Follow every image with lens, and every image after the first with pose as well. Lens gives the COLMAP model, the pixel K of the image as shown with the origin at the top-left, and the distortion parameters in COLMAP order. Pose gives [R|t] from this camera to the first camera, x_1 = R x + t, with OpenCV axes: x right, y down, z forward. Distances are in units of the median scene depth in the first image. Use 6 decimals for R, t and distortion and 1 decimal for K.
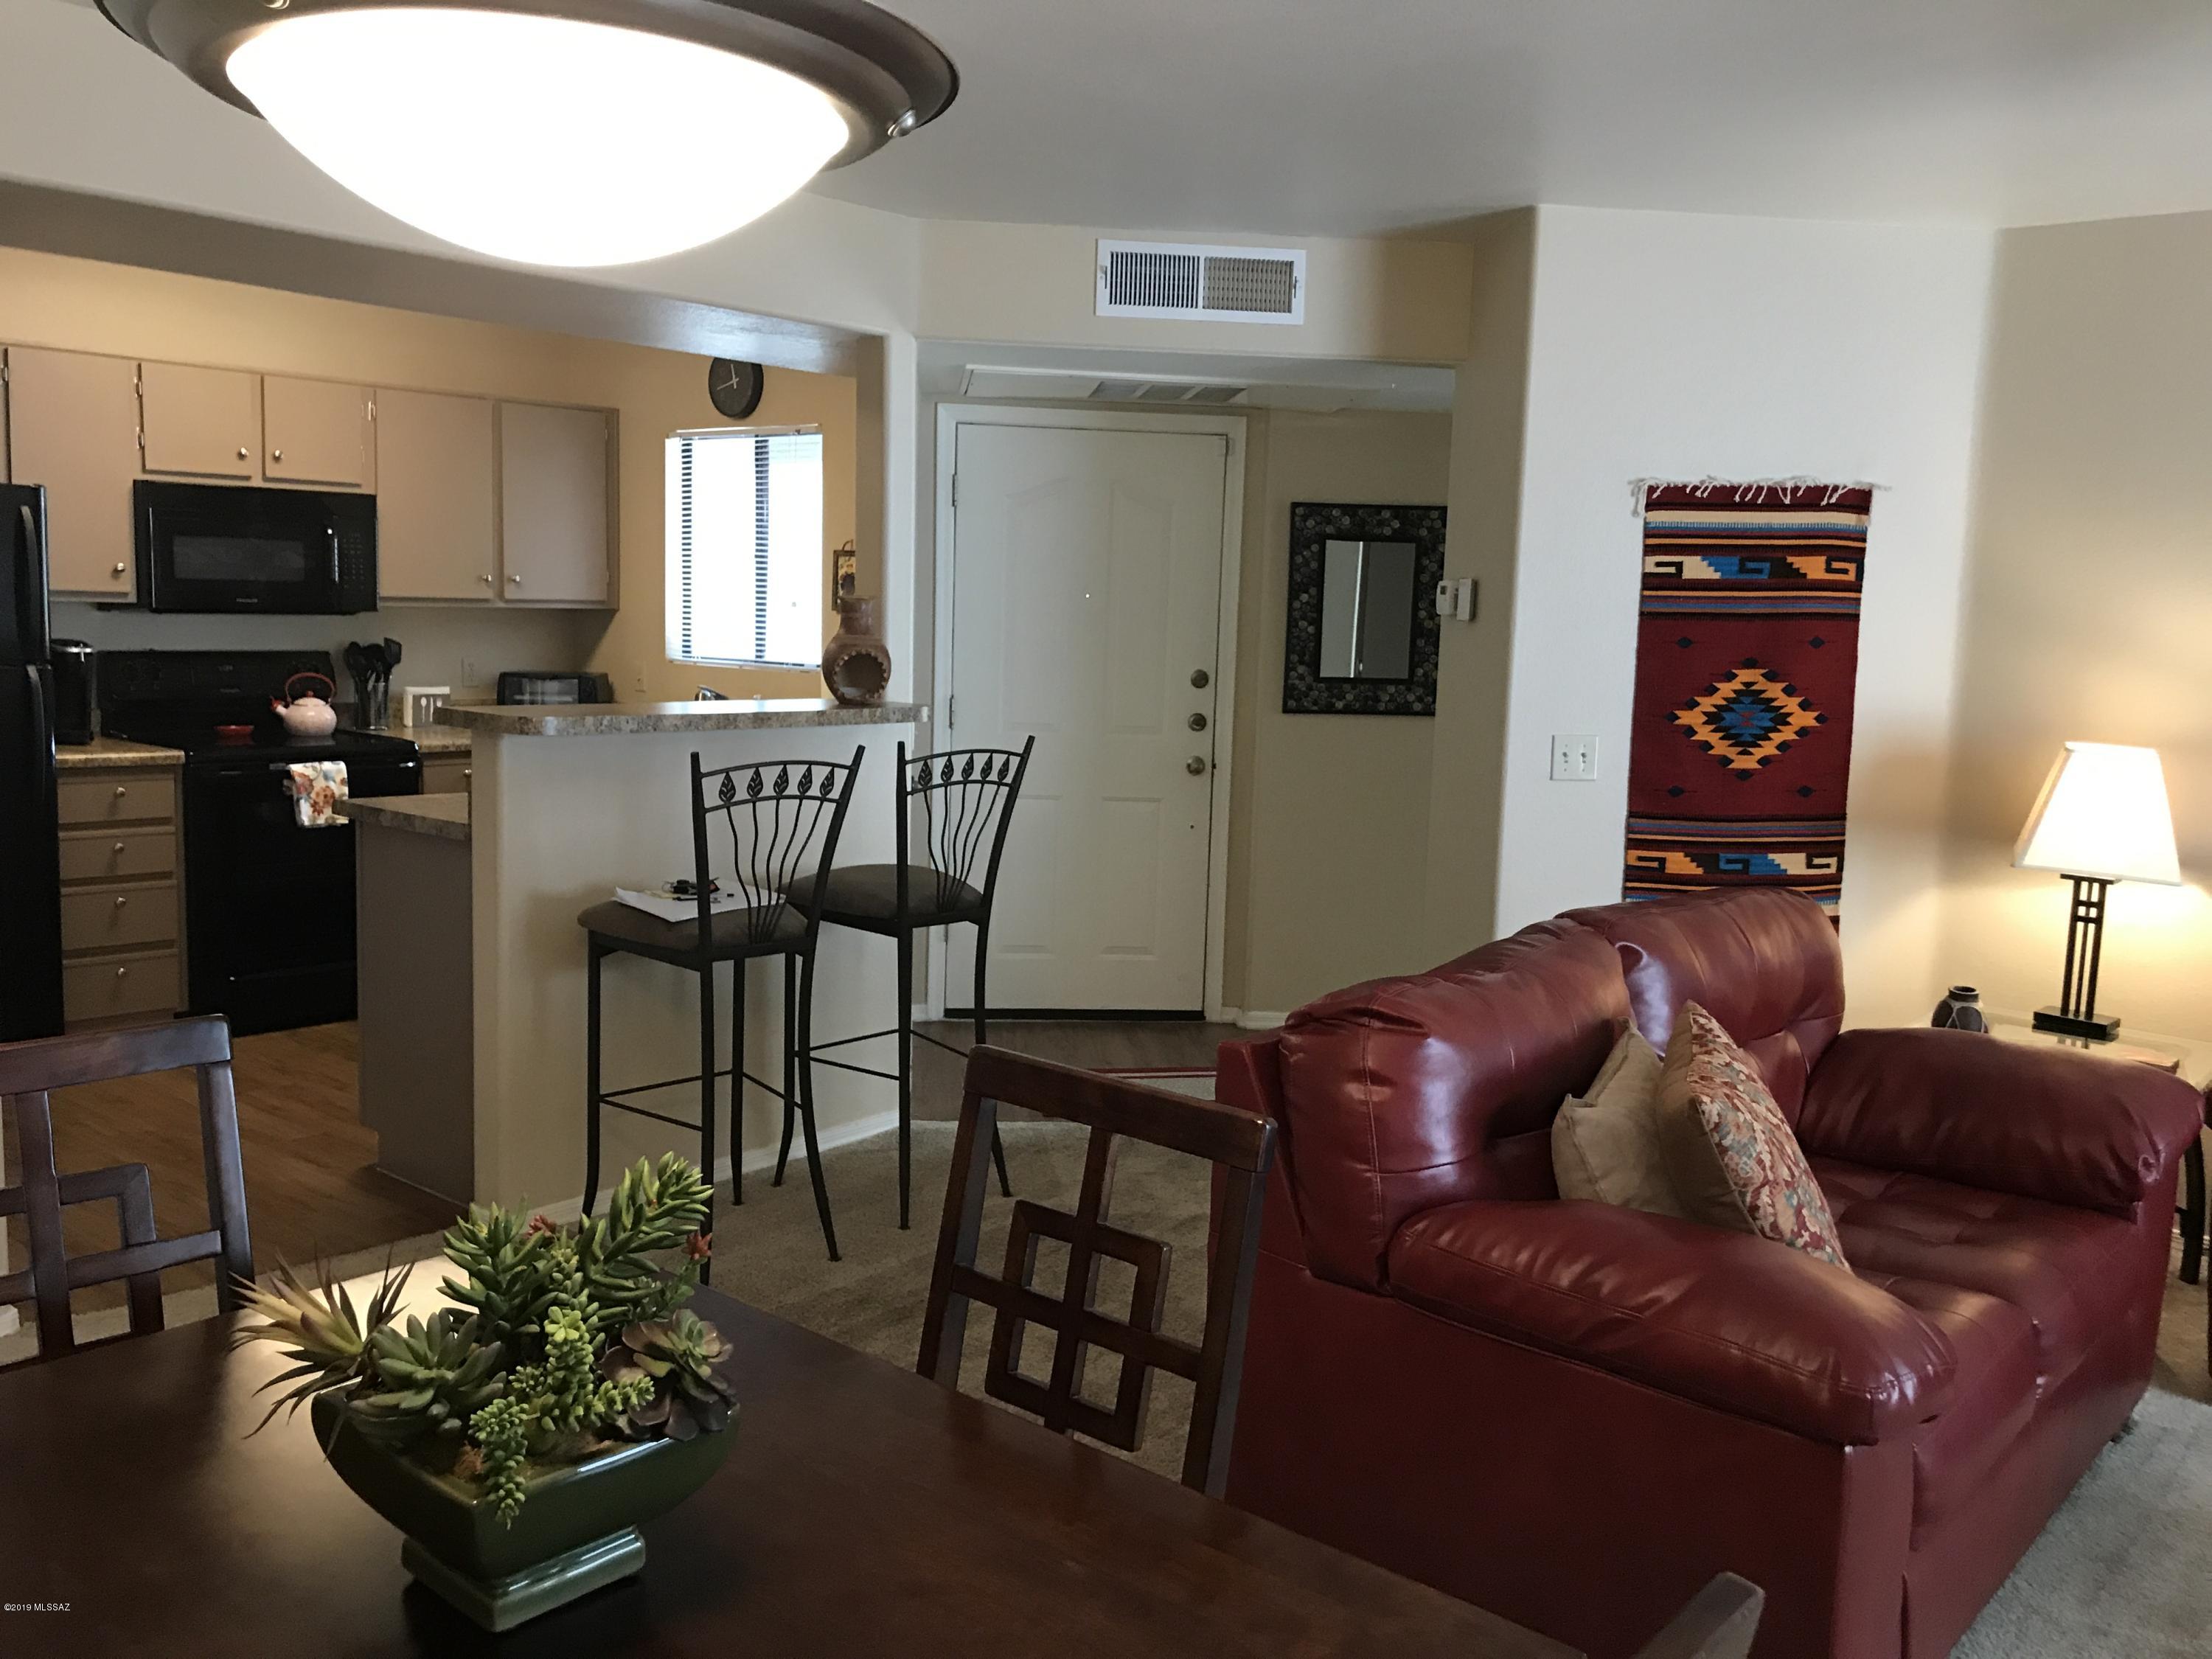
lens RADIAL K [[1856.7, 0, 1106.0], [0, 1856.7, 829.5], [0, 0, 1]] dist [-0.012033, -0.001740]
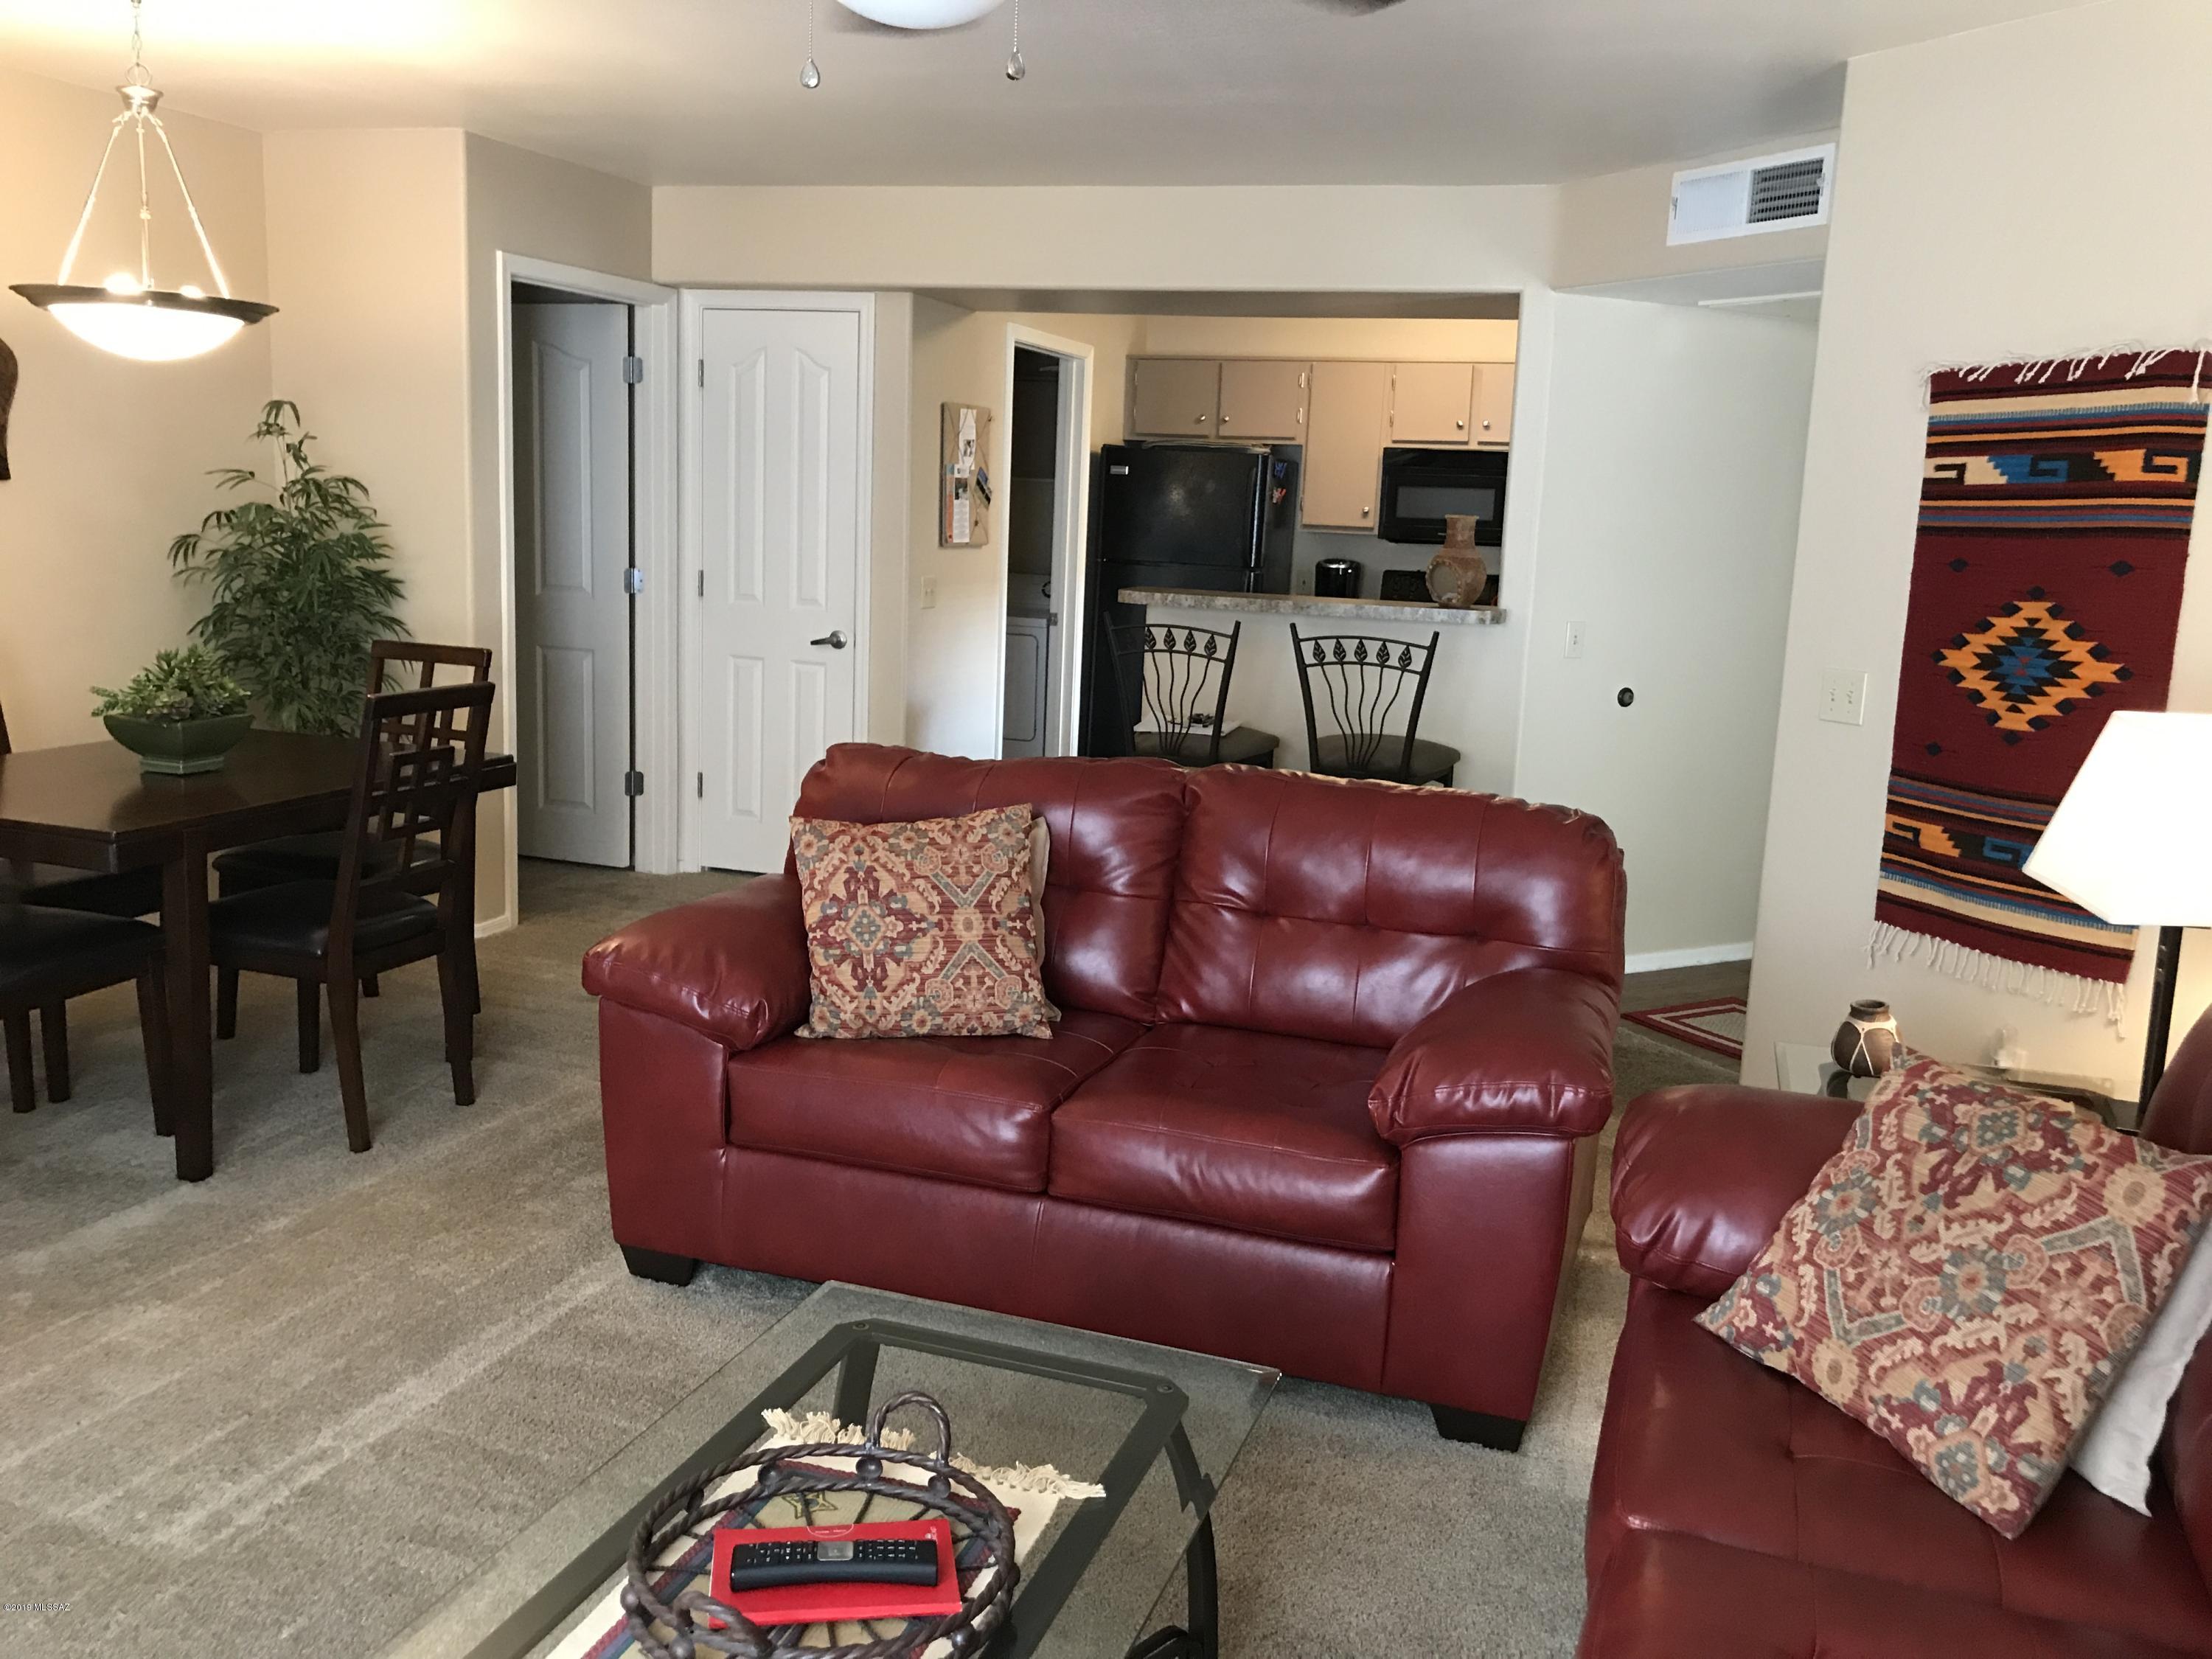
lens RADIAL K [[1856.7, 0, 1106.0], [0, 1856.7, 829.5], [0, 0, 1]] dist [-0.012033, -0.001740]
pose [[0.349013, 0.146670, -0.925569, 0.936993], [-0.137233, 0.985028, 0.104345, -0.020597], [0.927015, 0.090601, 0.363915, 0.373499]]
